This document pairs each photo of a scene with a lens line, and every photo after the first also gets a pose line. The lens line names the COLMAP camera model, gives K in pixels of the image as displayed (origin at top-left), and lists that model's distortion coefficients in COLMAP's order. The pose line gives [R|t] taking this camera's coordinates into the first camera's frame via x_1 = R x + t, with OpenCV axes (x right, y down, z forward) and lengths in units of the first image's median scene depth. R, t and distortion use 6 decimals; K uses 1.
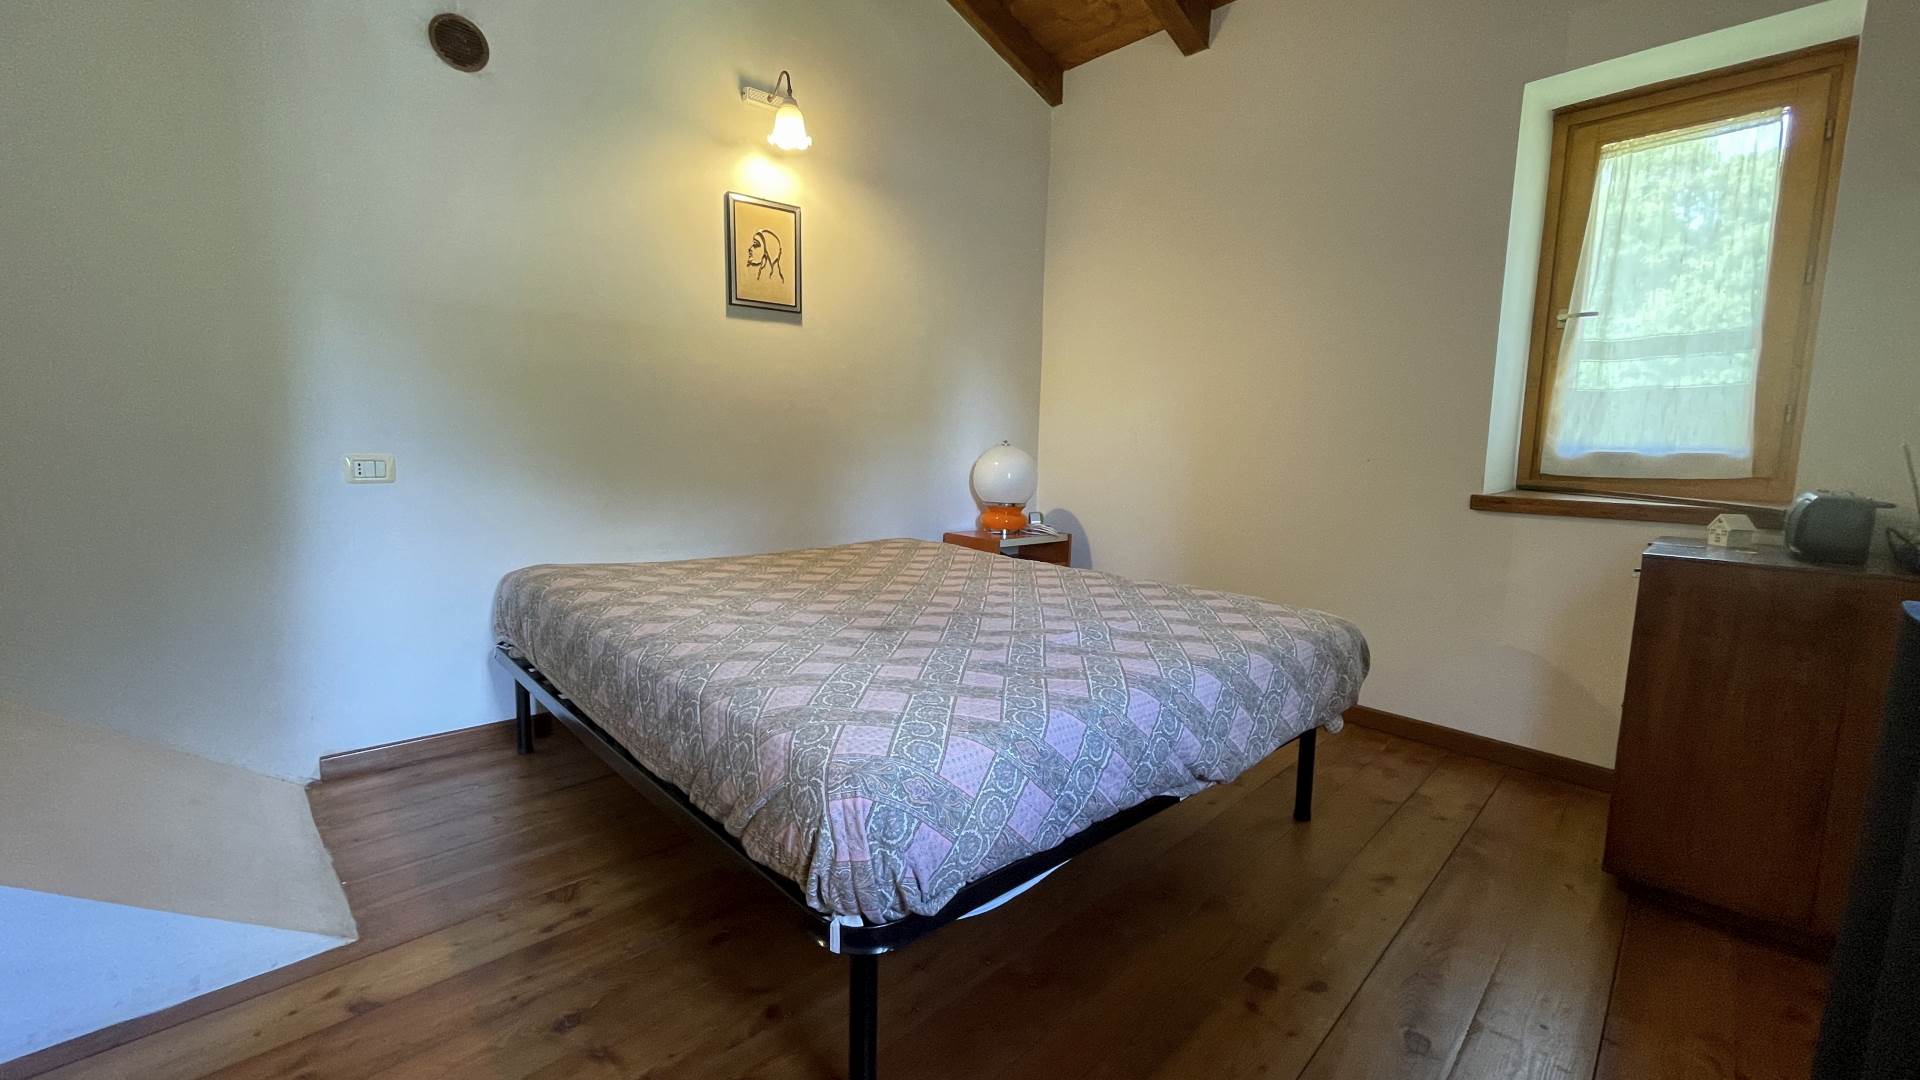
lens RADIAL K [[782.6, 0, 952.6], [0, 782.6, 536.1], [0, 0, 1]] dist [0.000025, 0.000074]
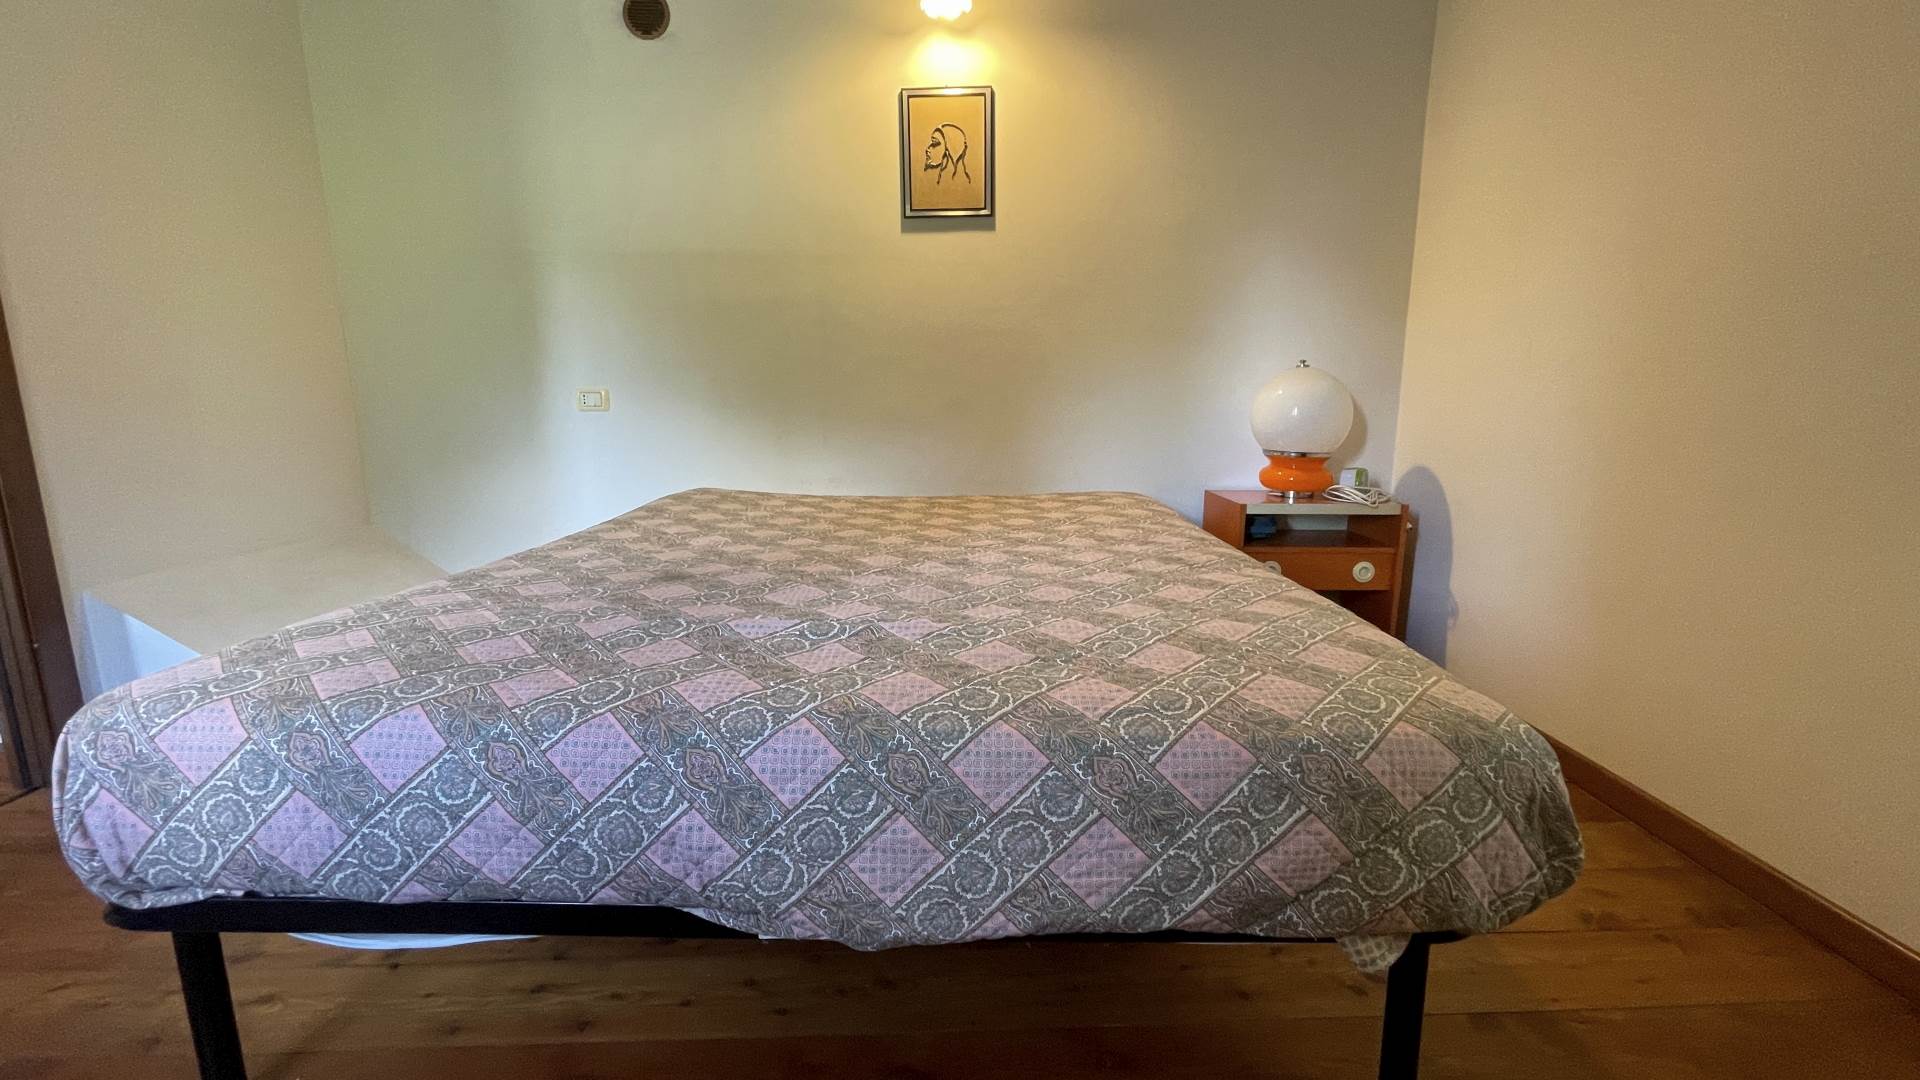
lens RADIAL K [[776.6, 0, 957.9], [0, 776.6, 536.6], [0, 0, 1]] dist [0.003059, 0.000577]
pose [[0.731074, 0.101358, -0.674728, 0.587897], [-0.066119, 0.994774, 0.077795, -0.003475], [0.679087, -0.012261, 0.733955, 0.540925]]
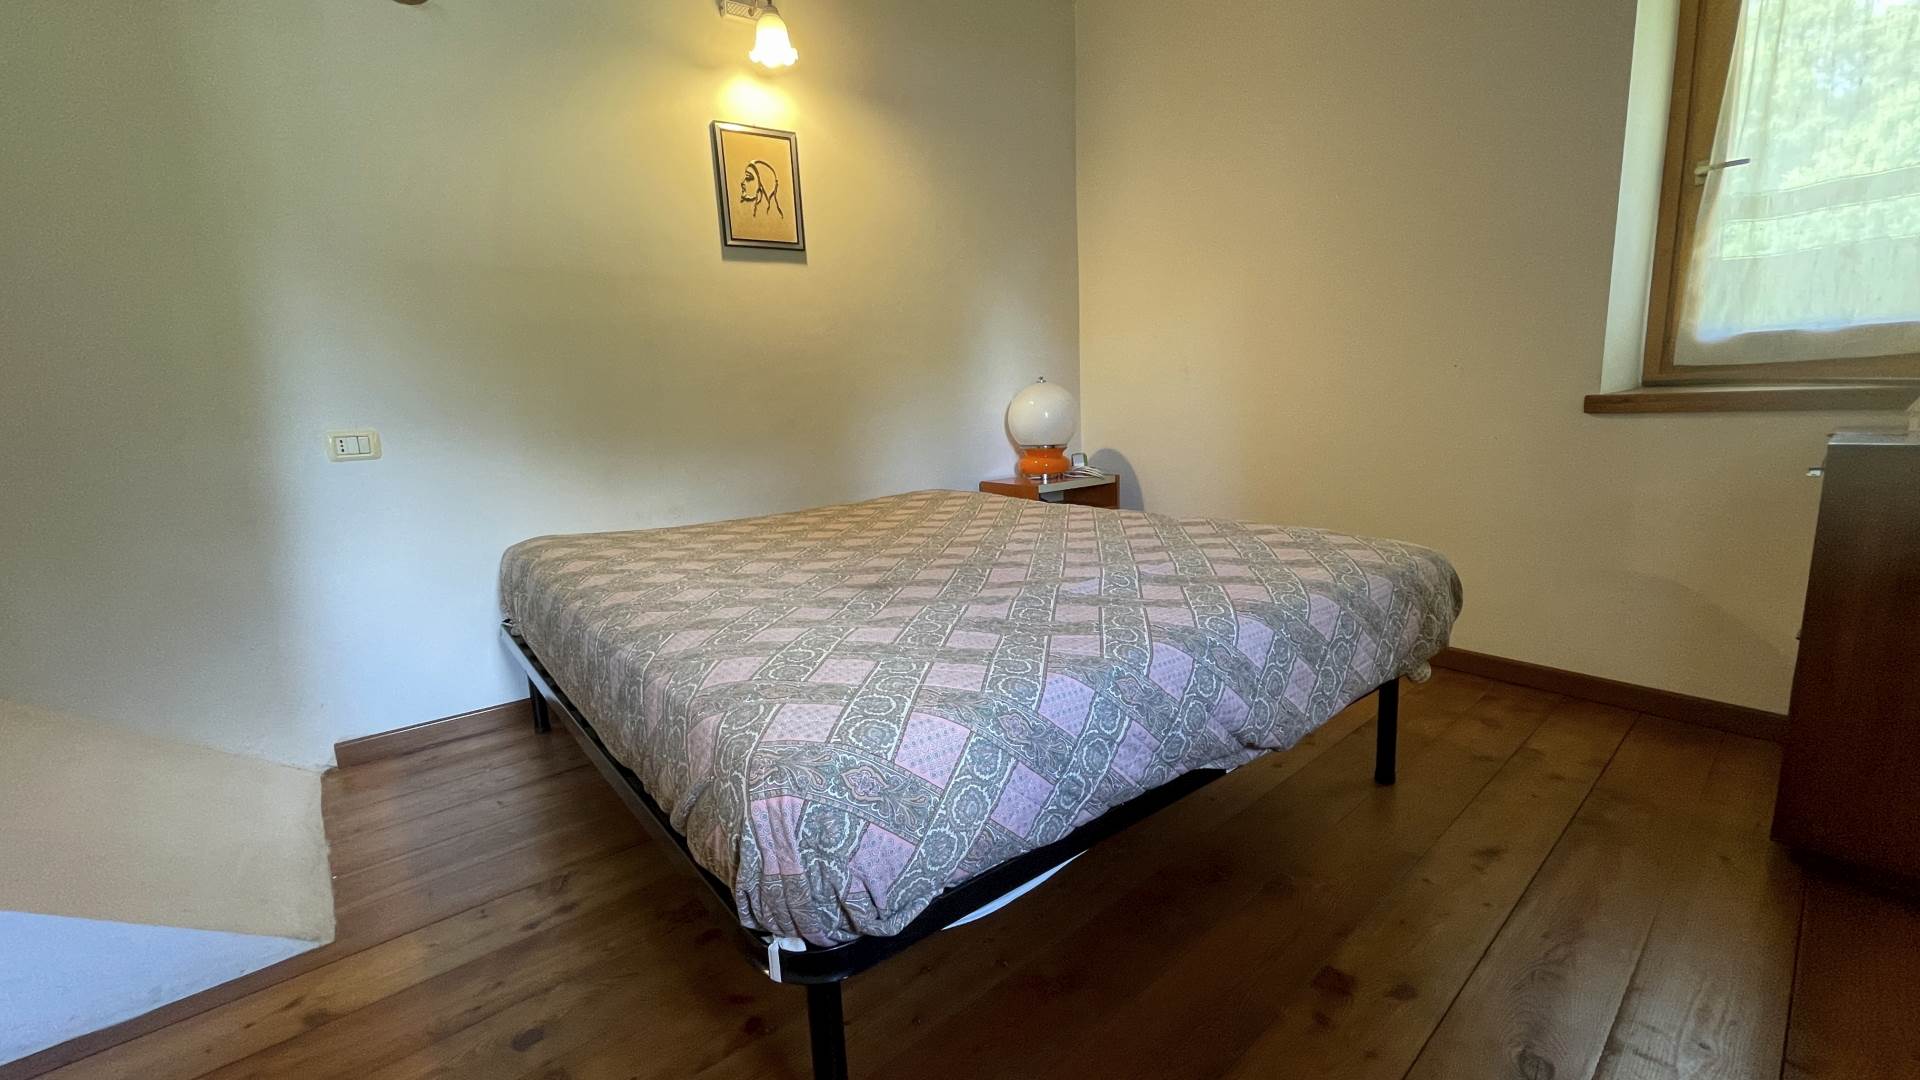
lens RADIAL K [[779.8, 0, 952.4], [0, 779.8, 537.1], [0, 0, 1]] dist [0.000212, 0.000296]
pose [[0.994319, -0.053273, -0.092154, 0.070769], [0.058252, 0.996936, 0.052201, 0.020876], [0.089090, -0.057273, 0.994376, 0.126183]]
